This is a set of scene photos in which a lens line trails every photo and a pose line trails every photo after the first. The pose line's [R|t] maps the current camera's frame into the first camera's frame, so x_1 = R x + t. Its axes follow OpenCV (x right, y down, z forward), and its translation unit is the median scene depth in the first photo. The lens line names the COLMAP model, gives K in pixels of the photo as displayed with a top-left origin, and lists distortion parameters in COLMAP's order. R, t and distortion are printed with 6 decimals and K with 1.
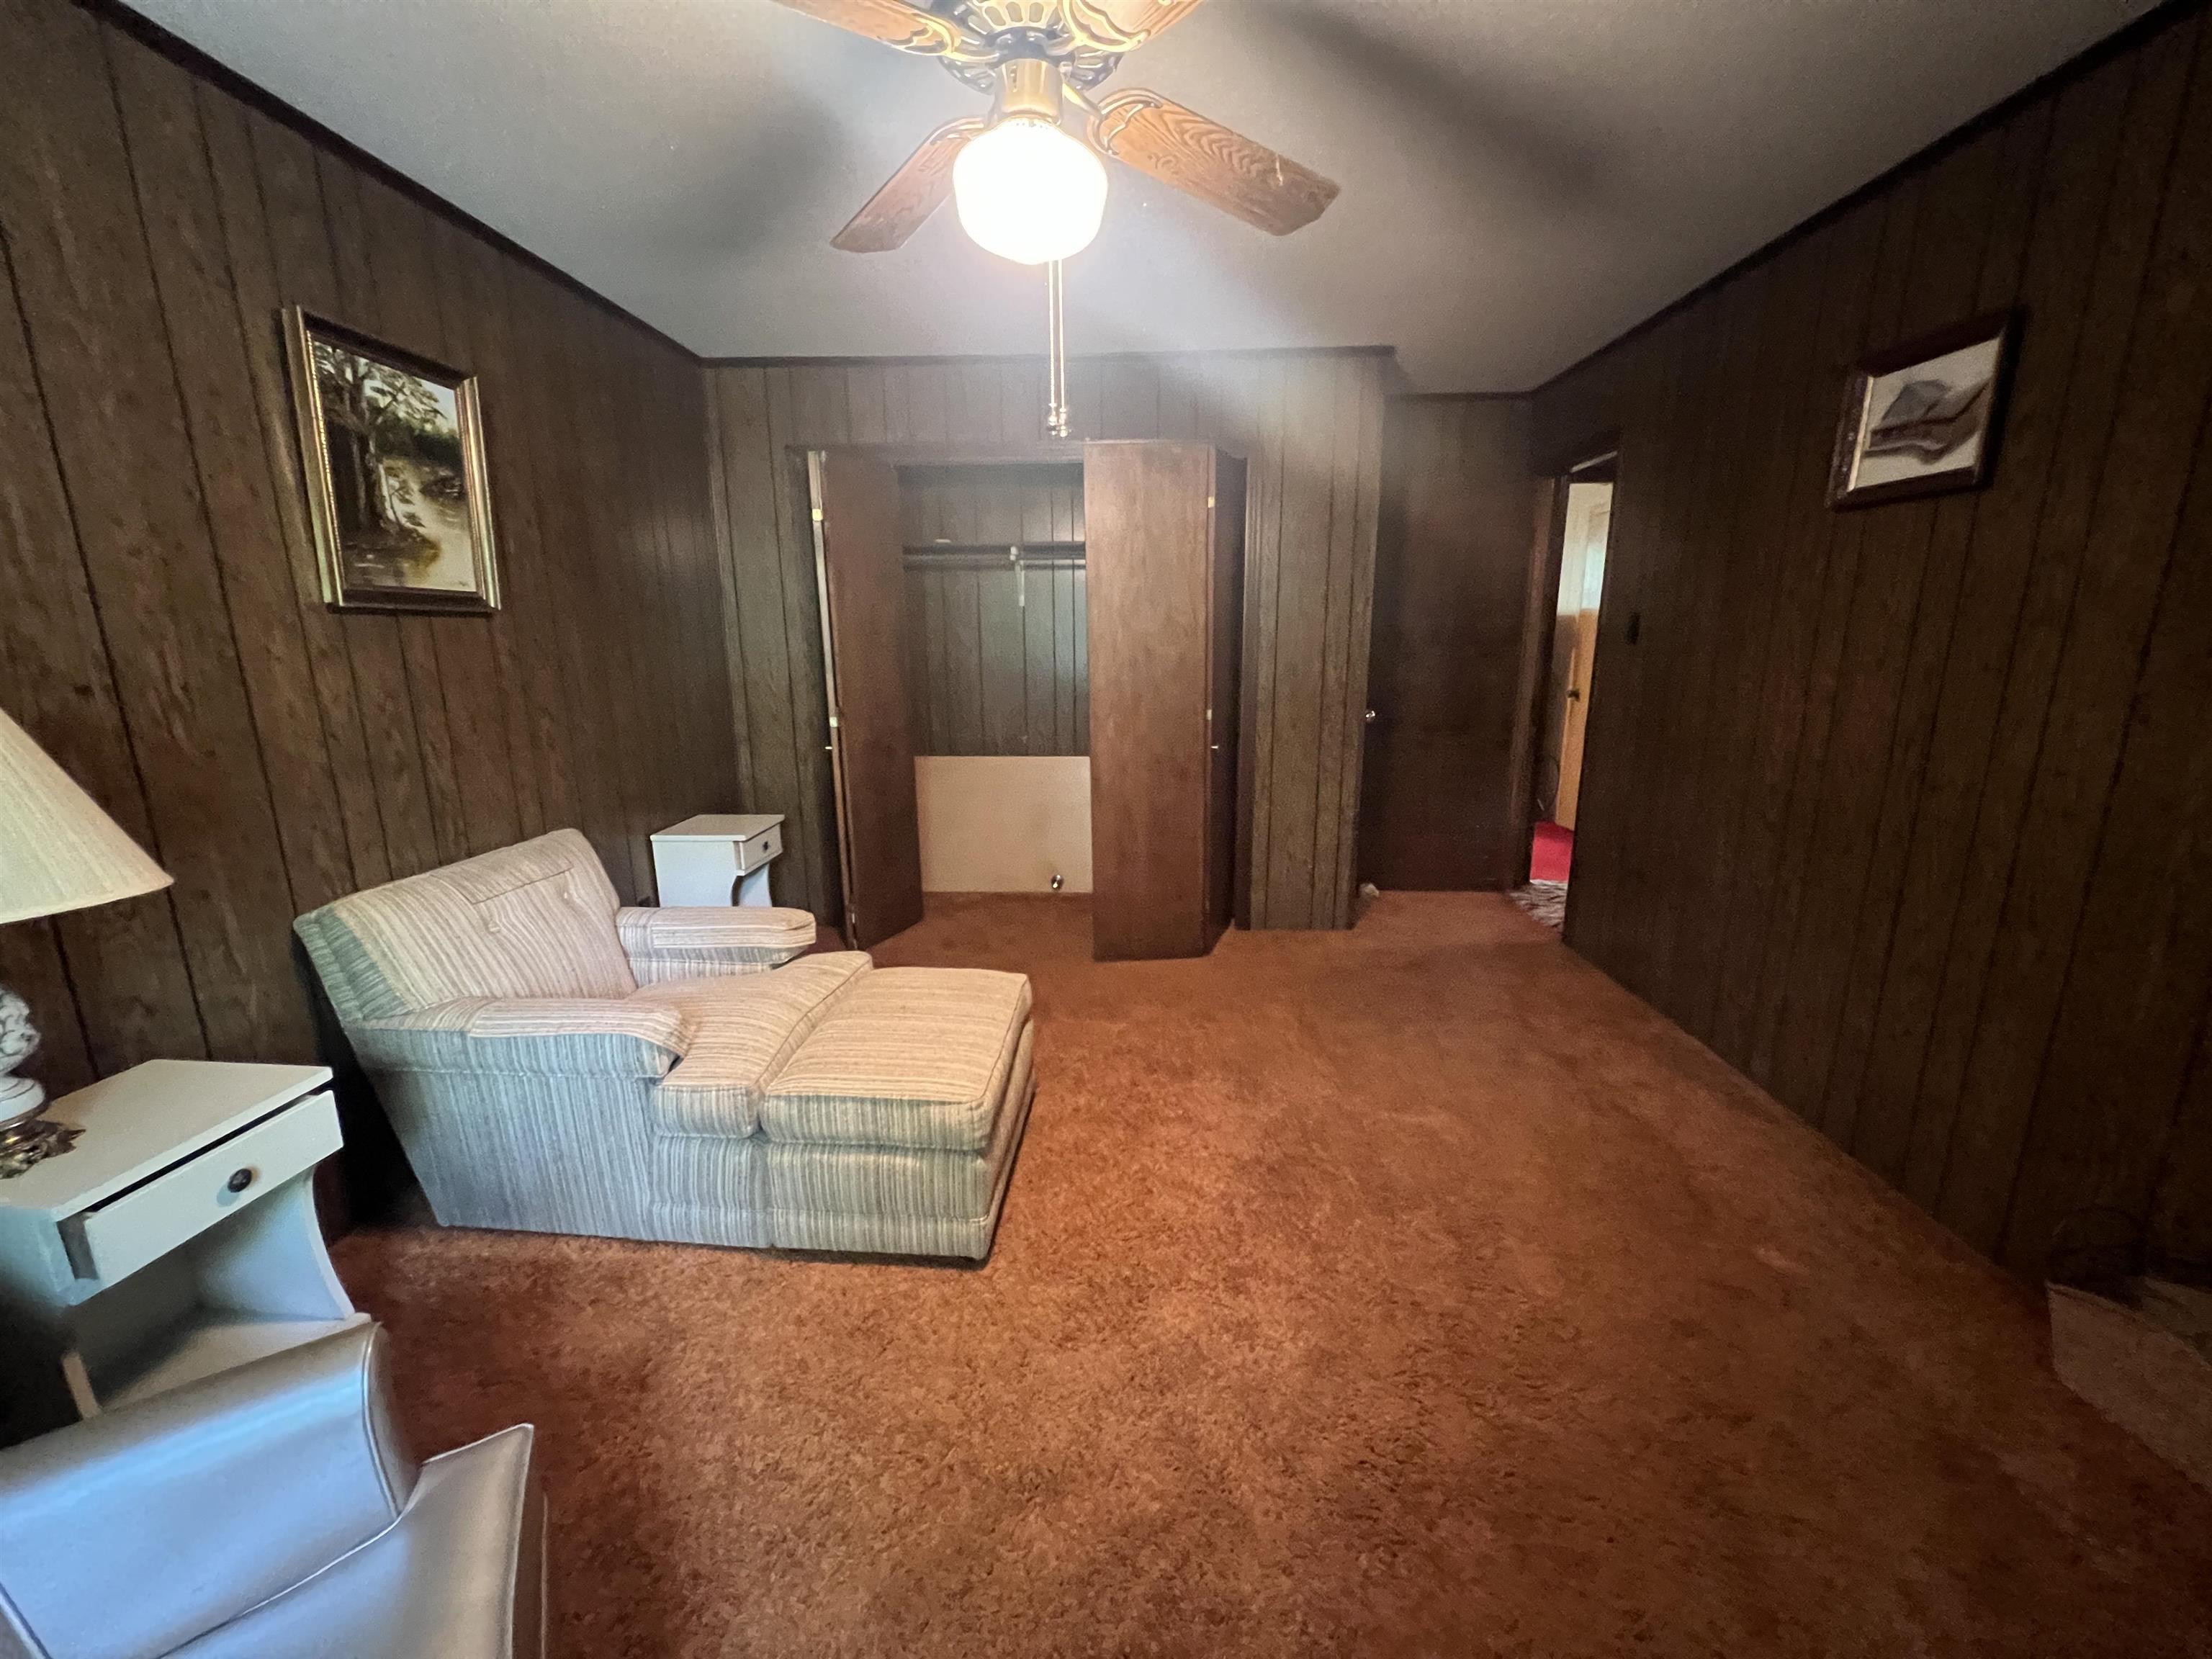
lens RADIAL K [[886.3, 0, 1106.0], [0, 886.3, 829.5], [0, 0, 1]] dist [0.000556, 0.000059]
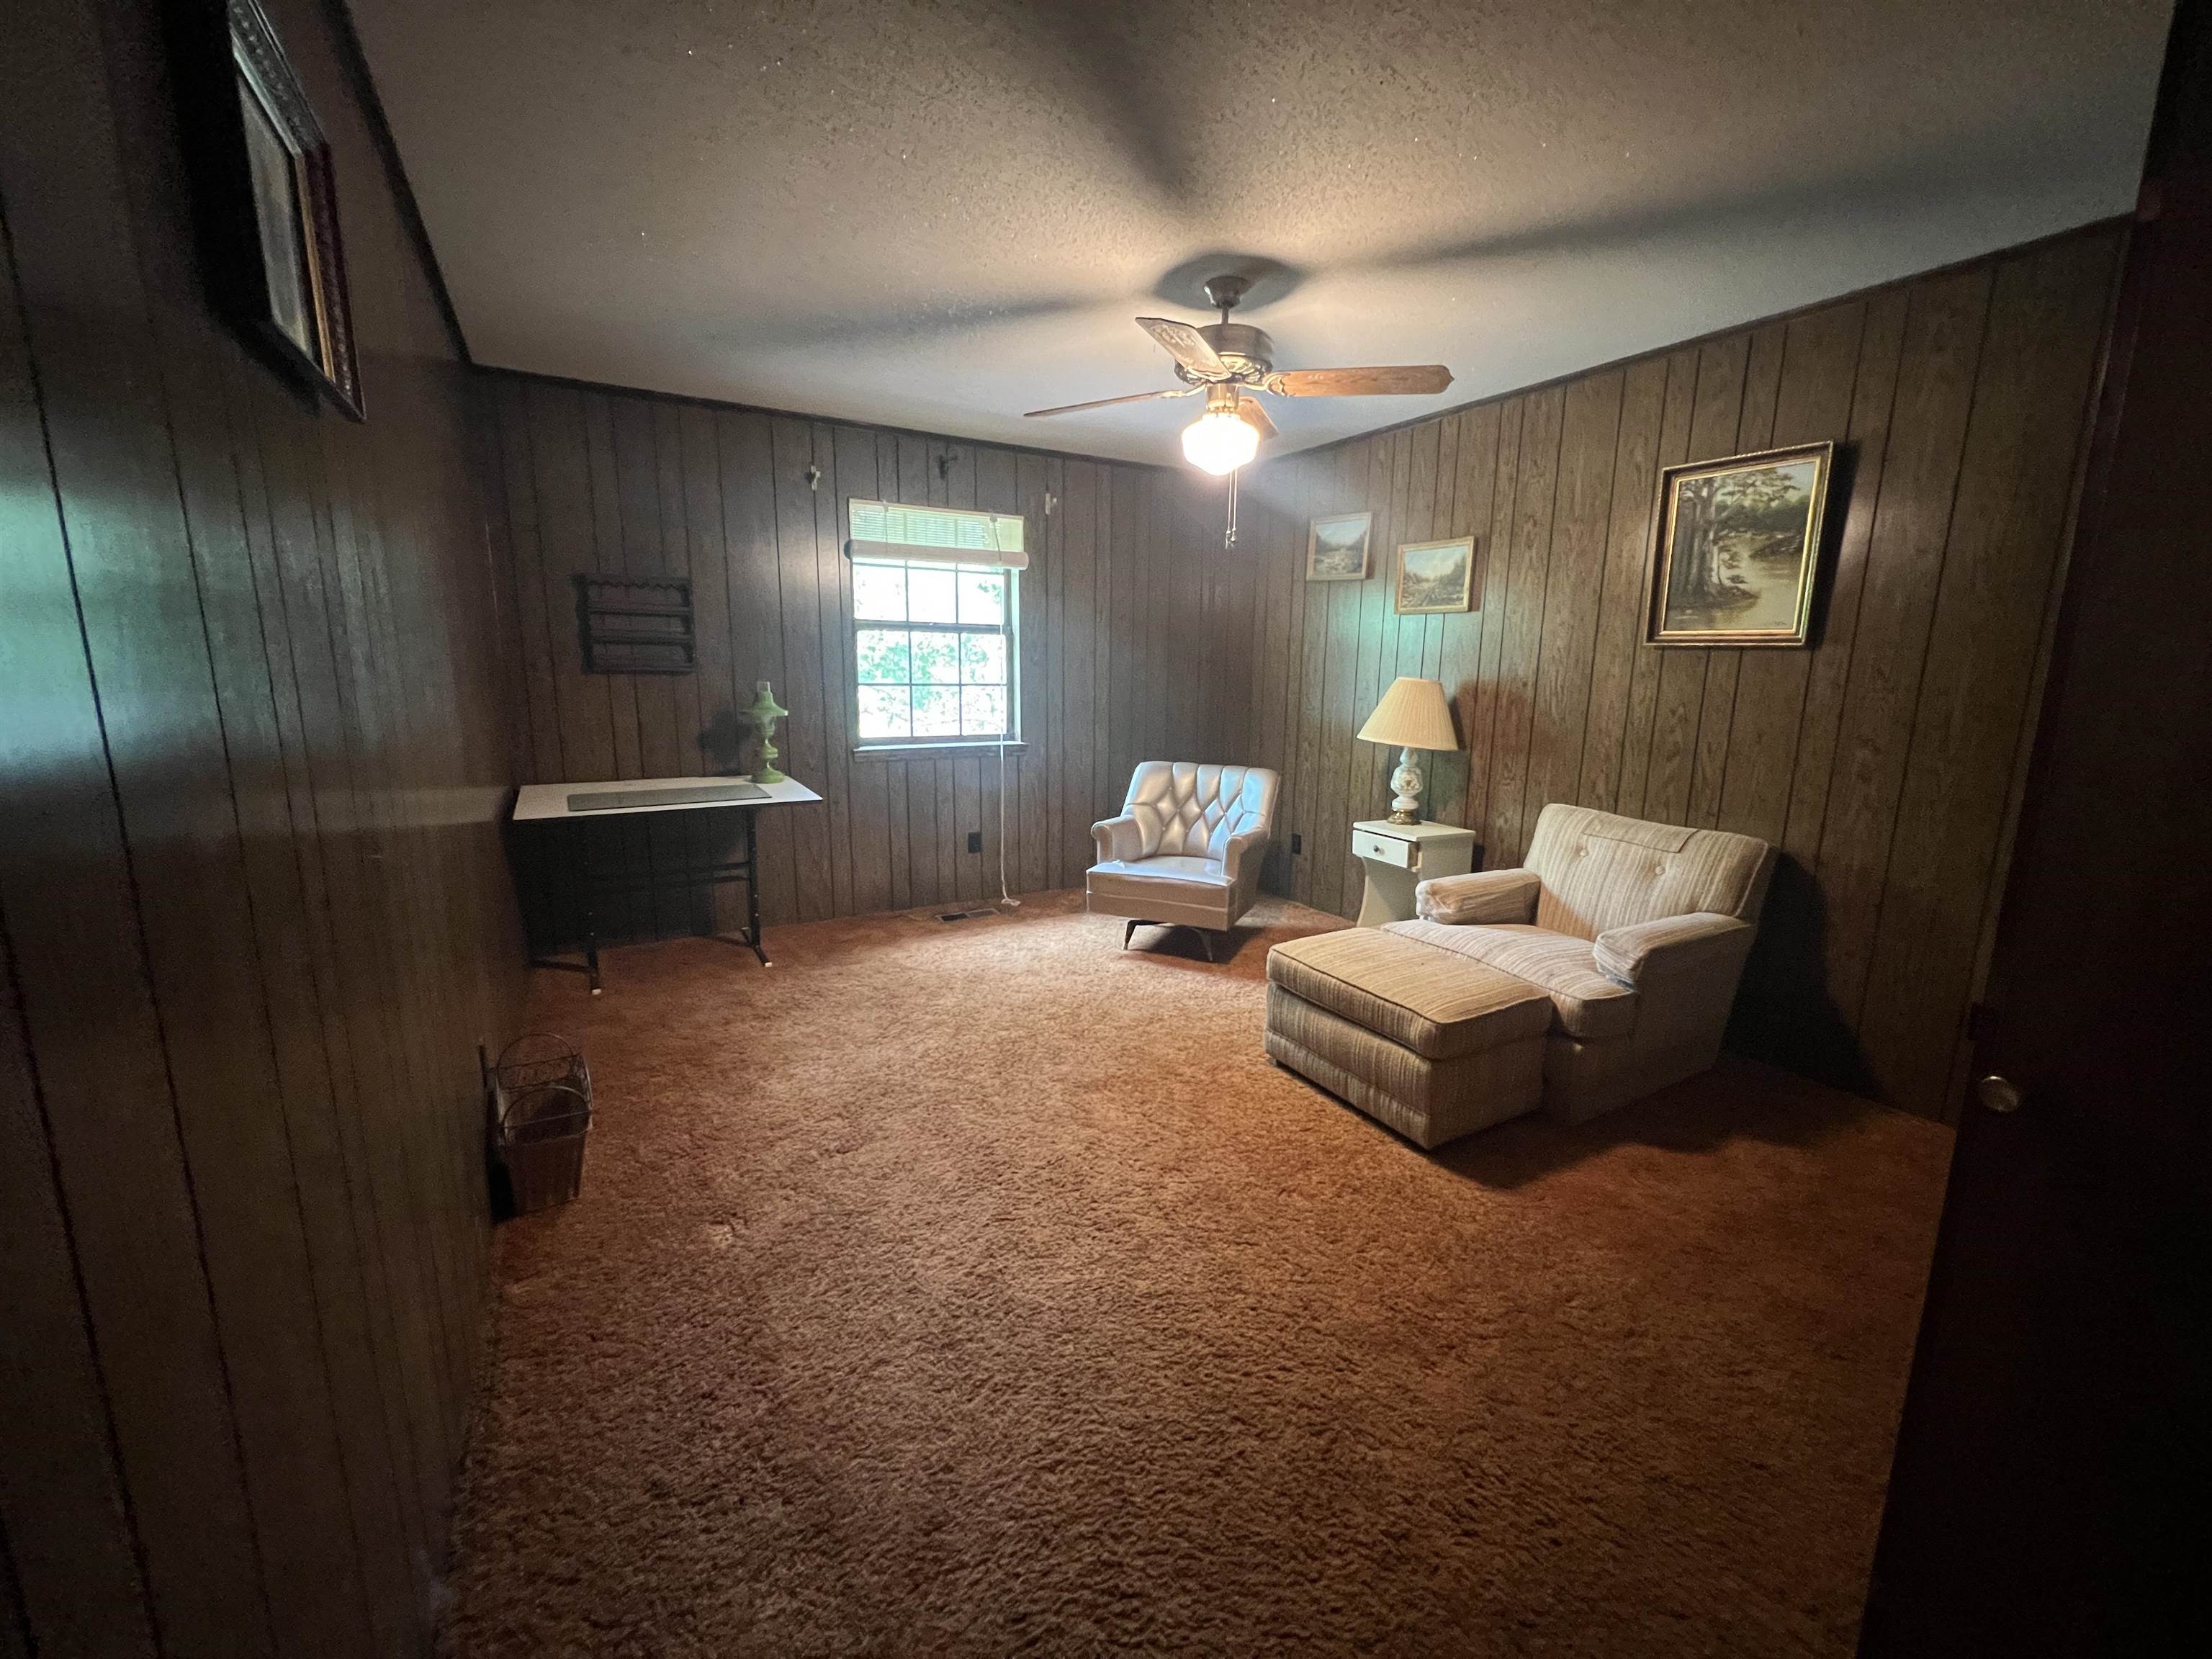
lens RADIAL K [[886.3, 0, 1106.0], [0, 886.3, 829.5], [0, 0, 1]] dist [0.000556, 0.000059]
pose [[-0.844787, 0.090019, -0.527477, 0.800792], [-0.130417, 0.921385, 0.366116, -0.375810], [0.518967, 0.378082, -0.766634, 1.719504]]
